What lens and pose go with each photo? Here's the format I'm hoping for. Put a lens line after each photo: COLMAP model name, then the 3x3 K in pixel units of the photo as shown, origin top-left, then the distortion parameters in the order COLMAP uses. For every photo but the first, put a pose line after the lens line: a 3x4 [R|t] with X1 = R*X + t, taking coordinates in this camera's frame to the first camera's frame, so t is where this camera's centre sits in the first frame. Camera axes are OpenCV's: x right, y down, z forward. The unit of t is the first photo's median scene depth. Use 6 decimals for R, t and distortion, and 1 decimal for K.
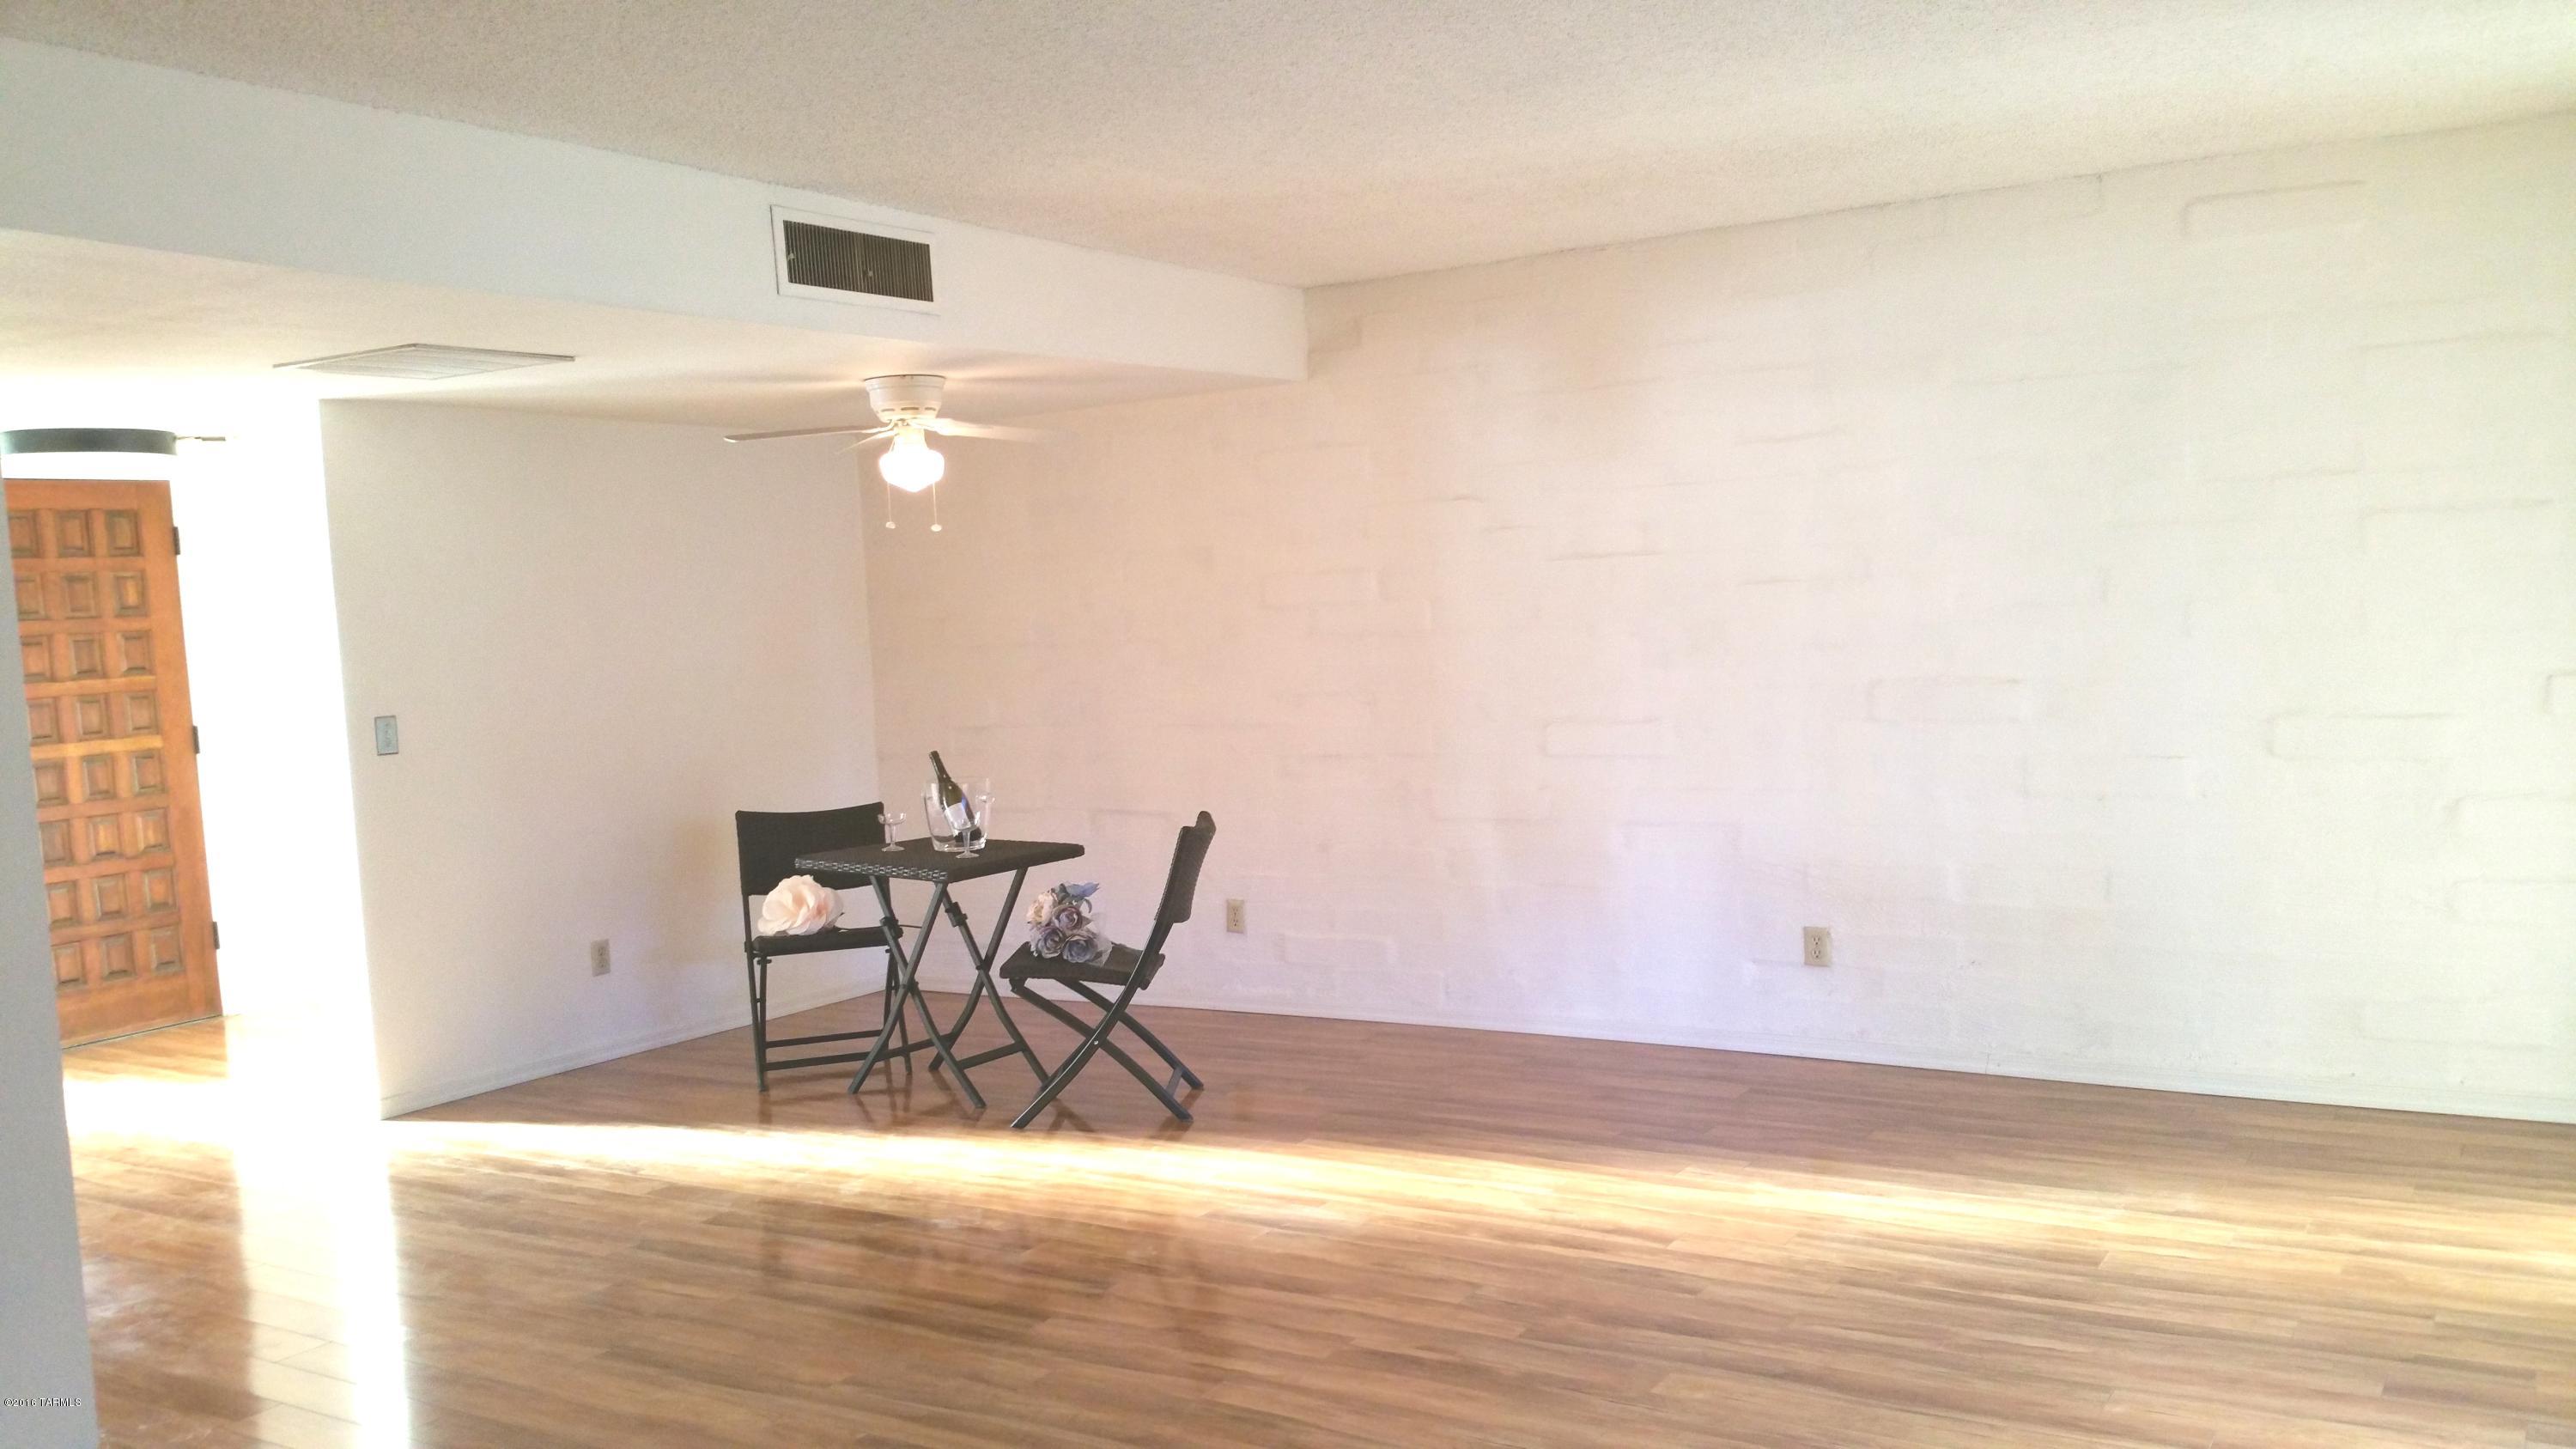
lens RADIAL K [[2235.9, 0, 1288.0], [0, 2235.9, 724.5], [0, 0, 1]] dist [0.145546, -0.300918]
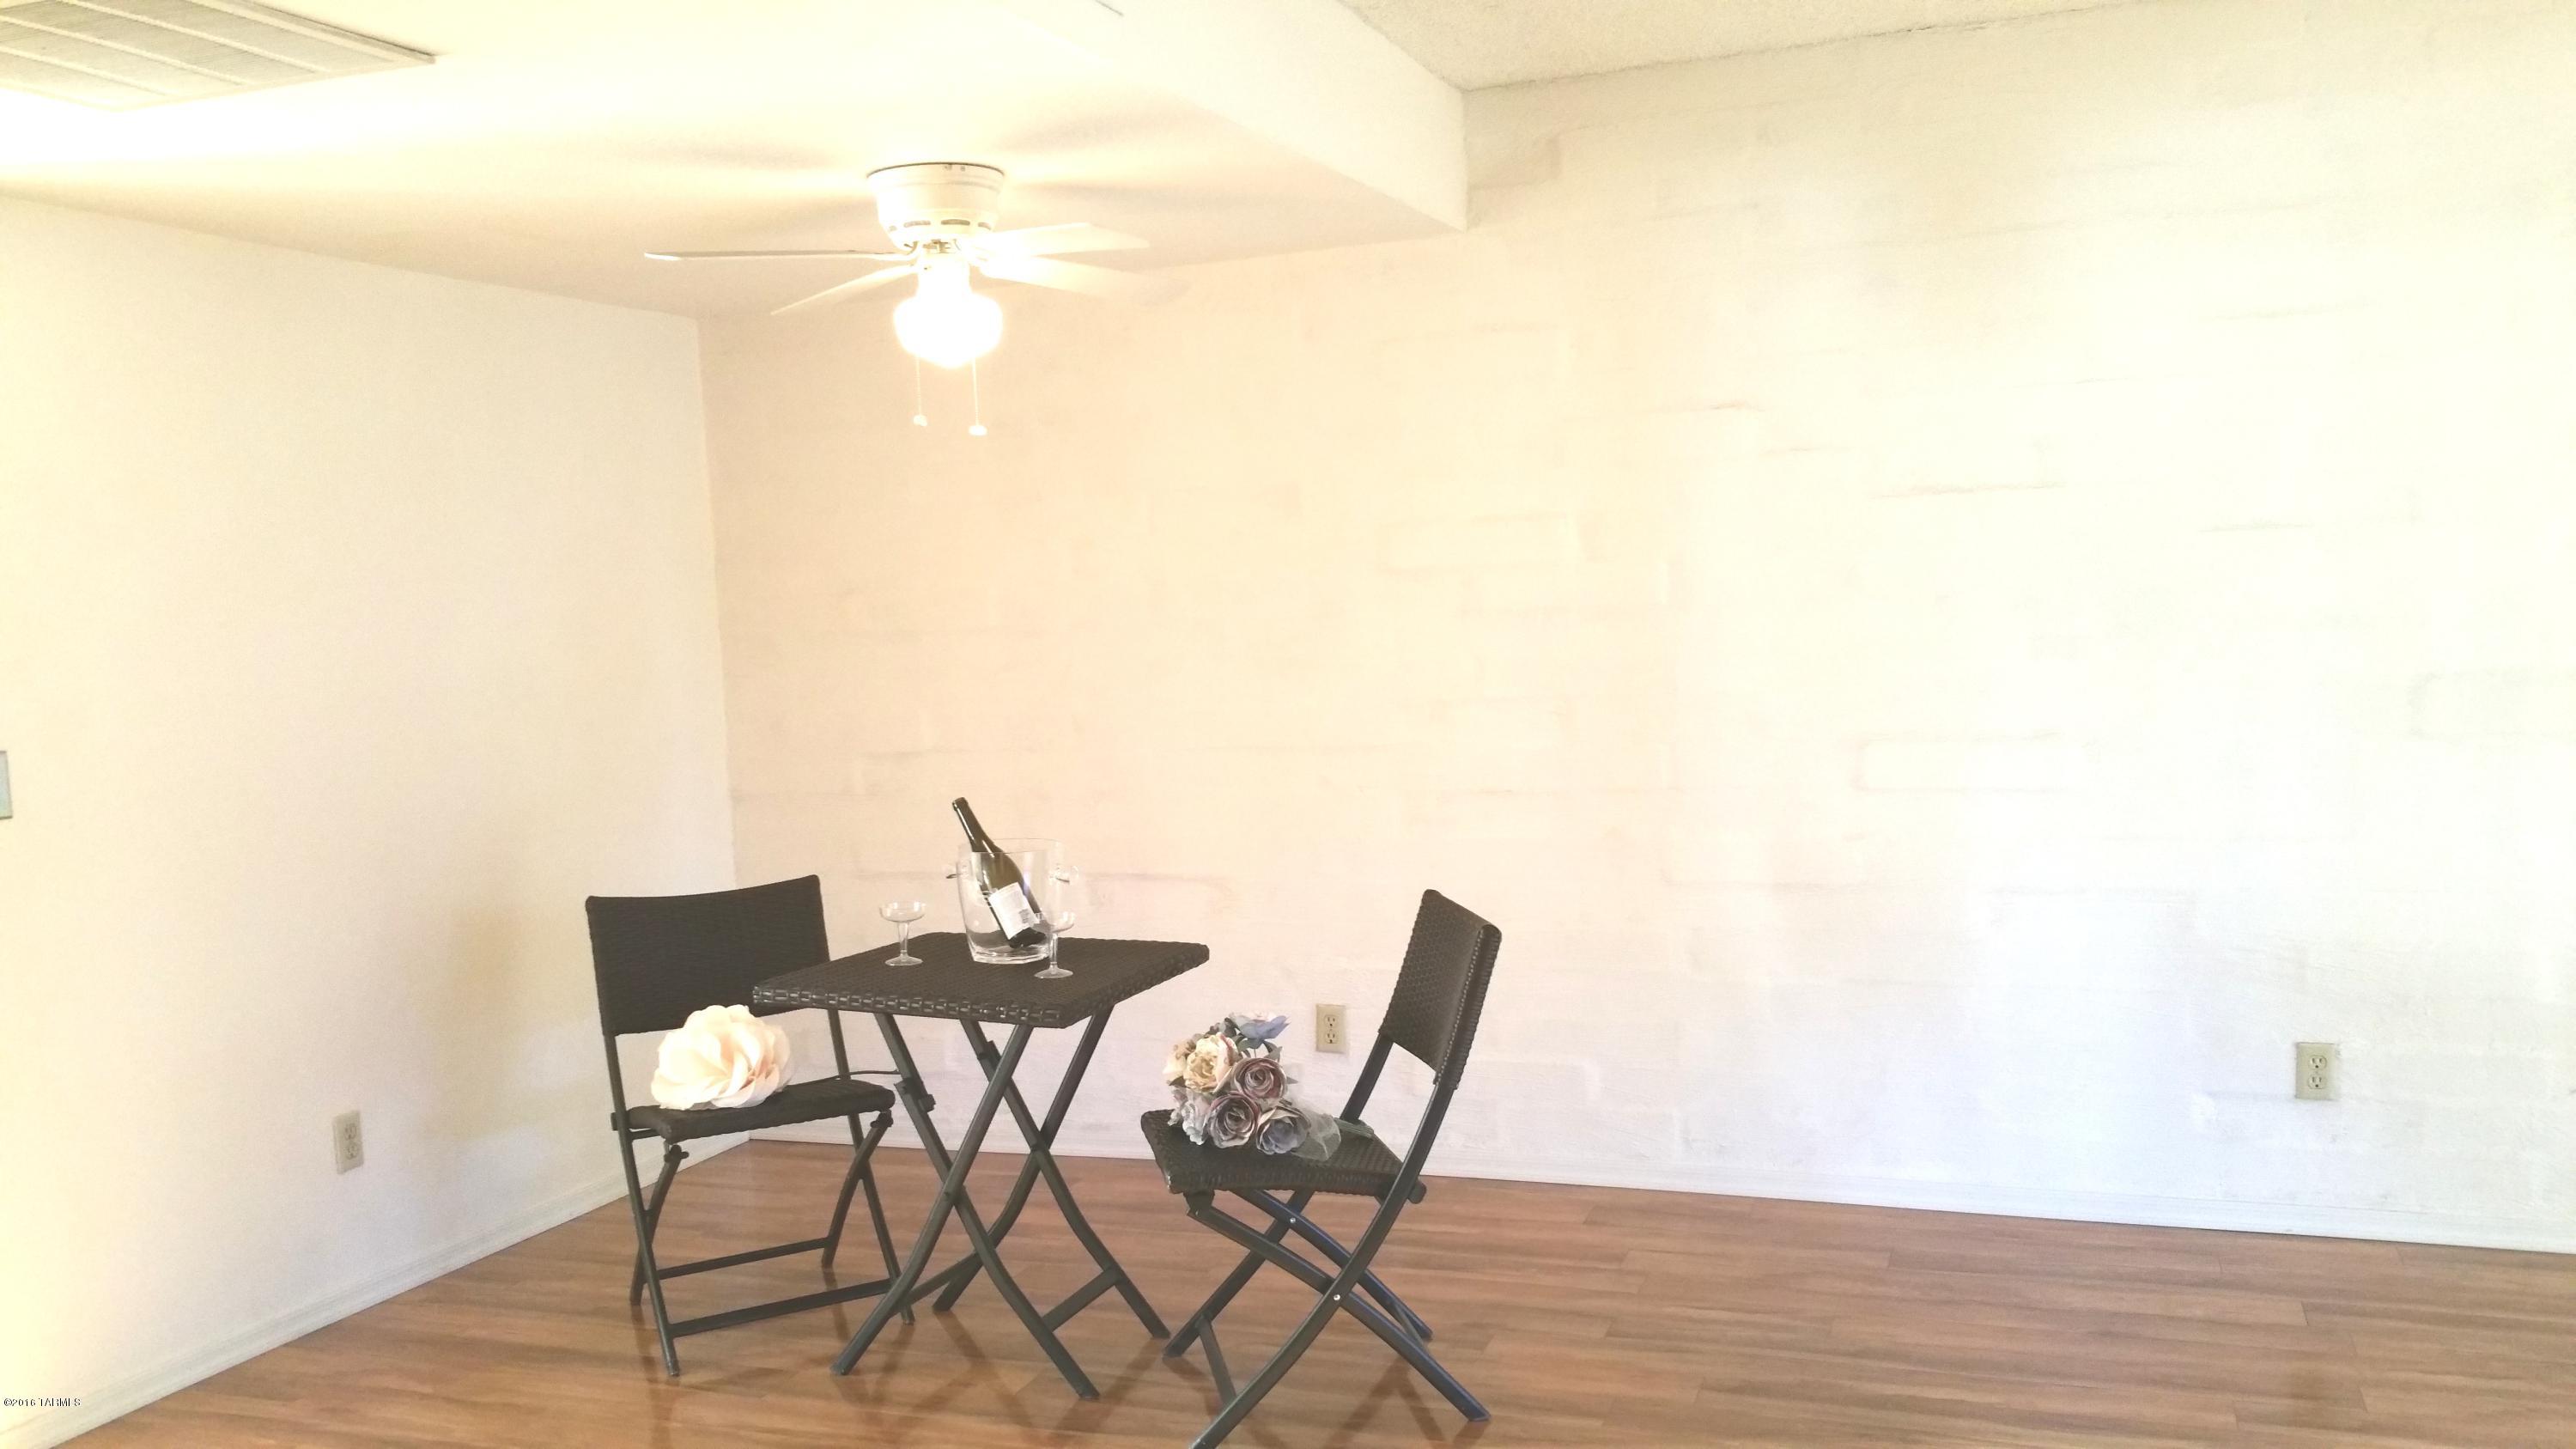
lens RADIAL K [[2235.9, 0, 1288.0], [0, 2235.9, 724.5], [0, 0, 1]] dist [0.145546, -0.300918]
pose [[0.981033, -0.009624, 0.193604, -0.189405], [0.010177, 0.999946, -0.001861, -0.006249], [-0.193576, 0.003796, 0.981078, 0.382082]]
